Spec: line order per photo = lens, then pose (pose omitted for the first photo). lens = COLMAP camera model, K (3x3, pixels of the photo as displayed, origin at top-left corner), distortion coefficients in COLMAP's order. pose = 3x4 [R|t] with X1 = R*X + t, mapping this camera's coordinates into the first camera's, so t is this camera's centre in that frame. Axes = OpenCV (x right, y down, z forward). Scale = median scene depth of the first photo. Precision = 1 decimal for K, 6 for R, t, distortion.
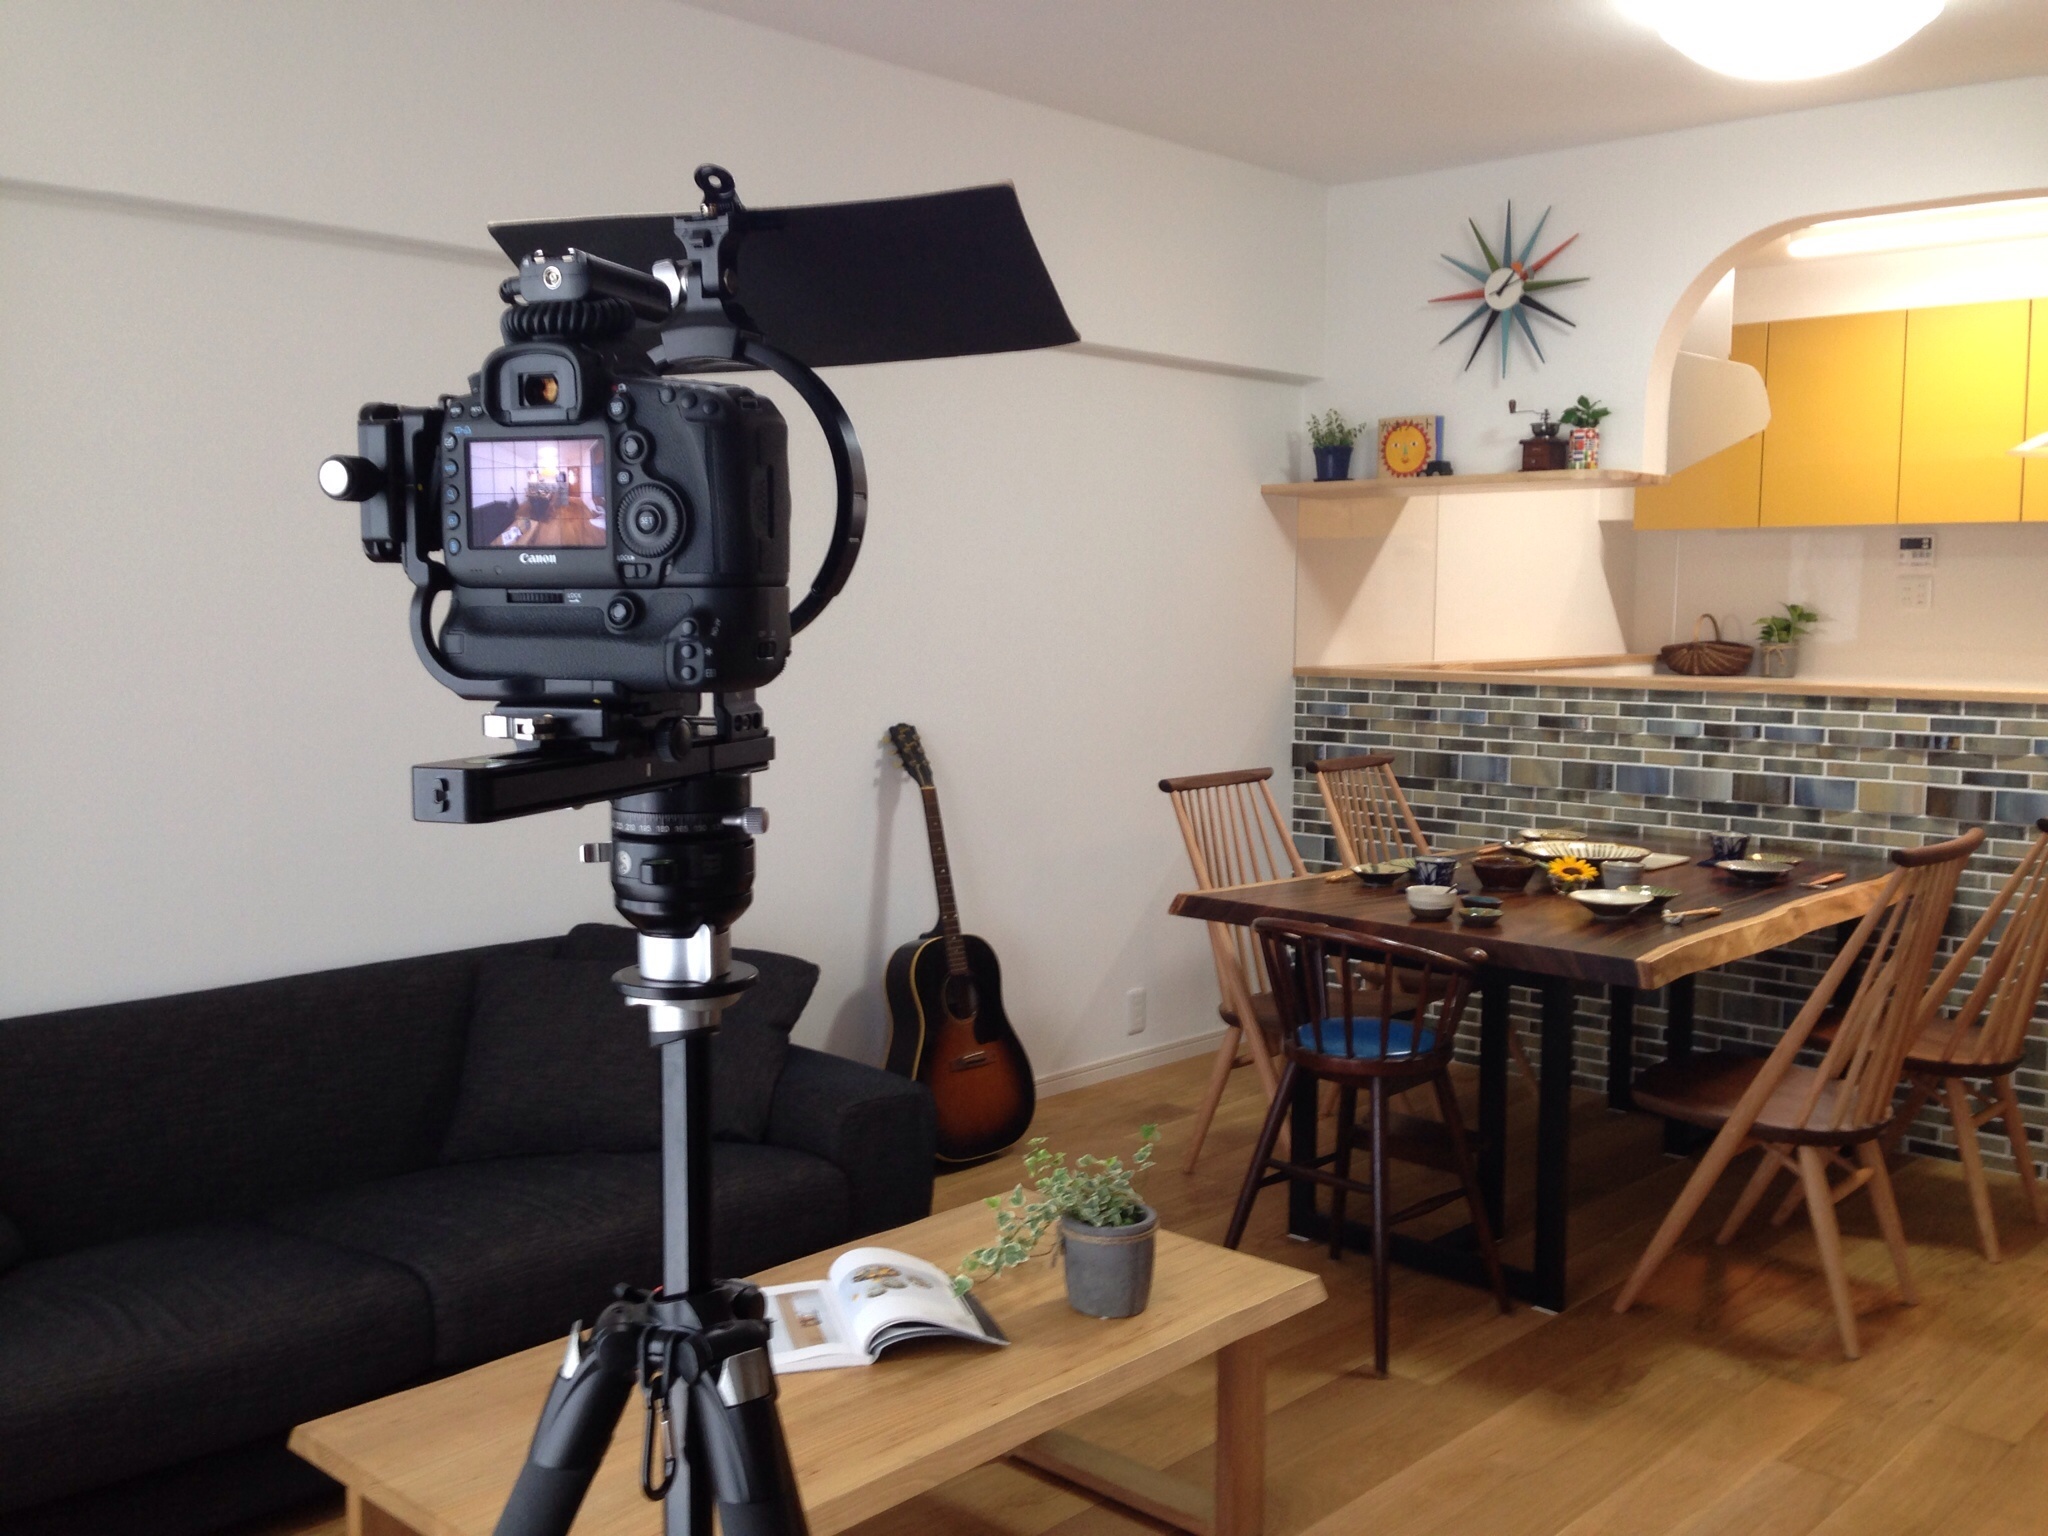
lens RADIAL K [[1923.8, 0, 1022.8], [0, 1923.8, 763.5], [0, 0, 1]] dist [0.012918, 0.000000]
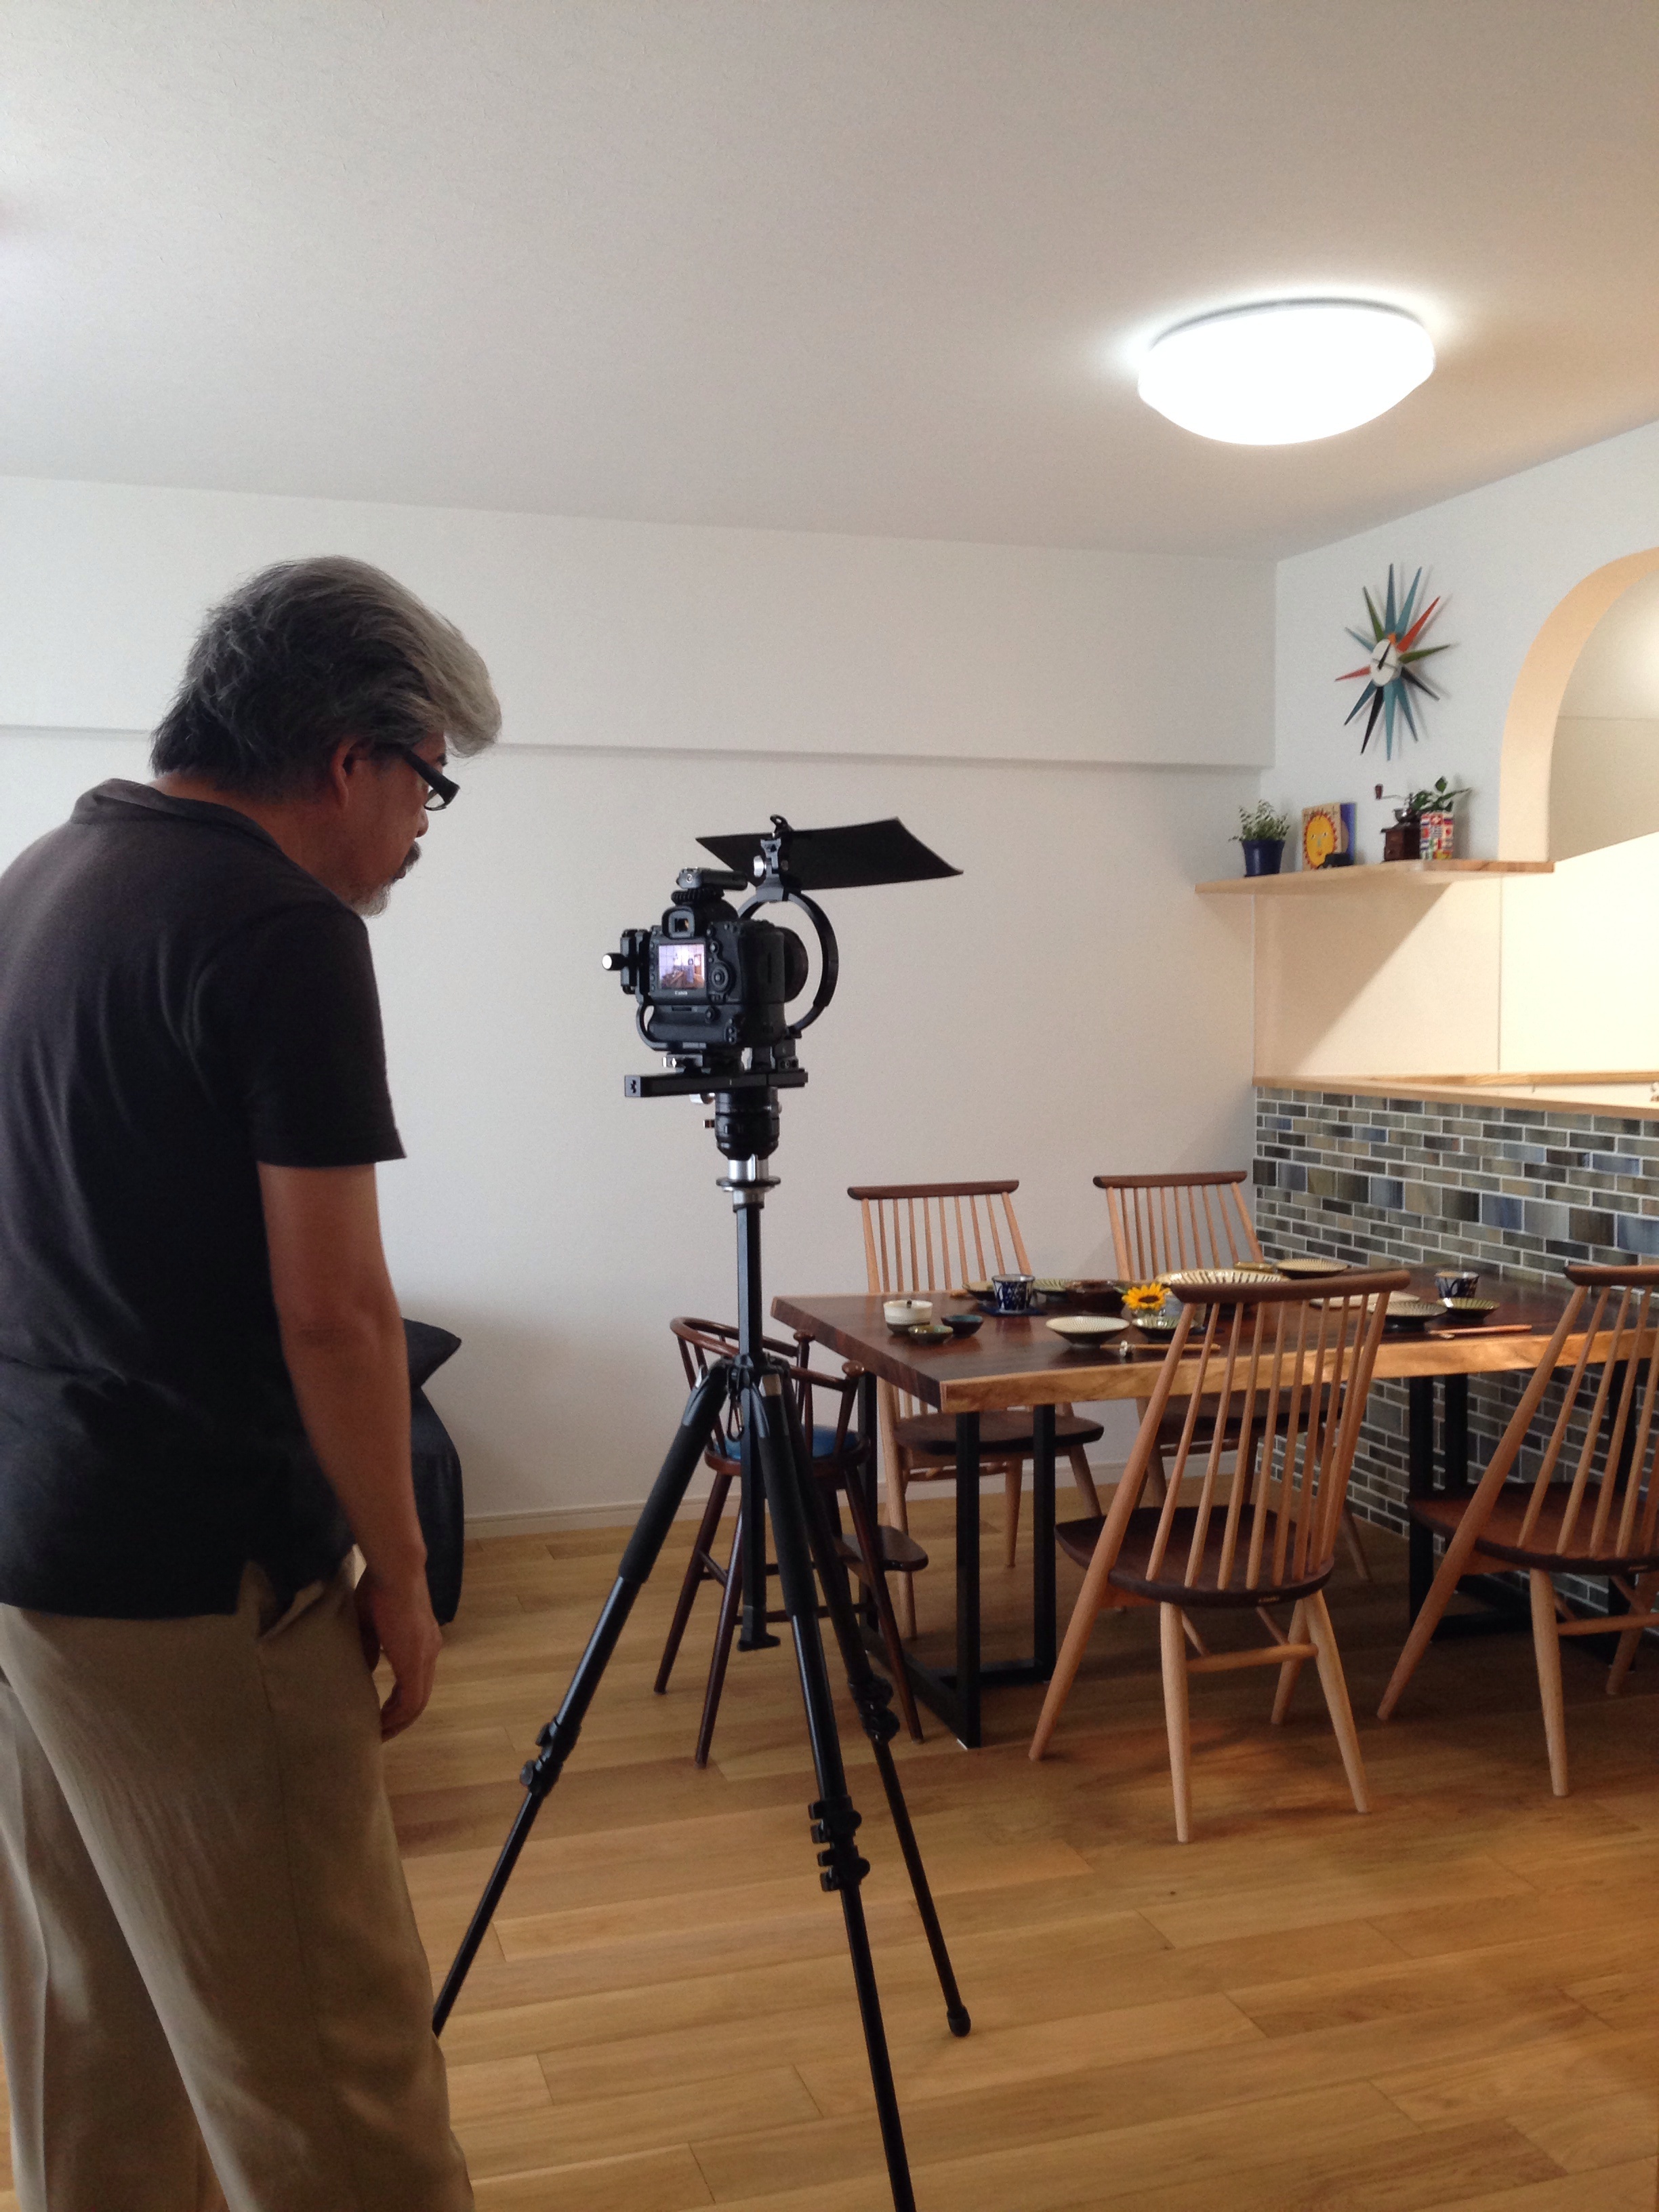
lens RADIAL K [[2077.9, 0, 820.6], [0, 2077.9, 1110.2], [0, 0, 1]] dist [0.012918, 0.000000]
pose [[0.875219, 0.019182, -0.483346, 0.490586], [-0.032115, 0.999313, -0.018493, -0.009747], [0.482660, 0.031708, 0.875234, 0.026598]]
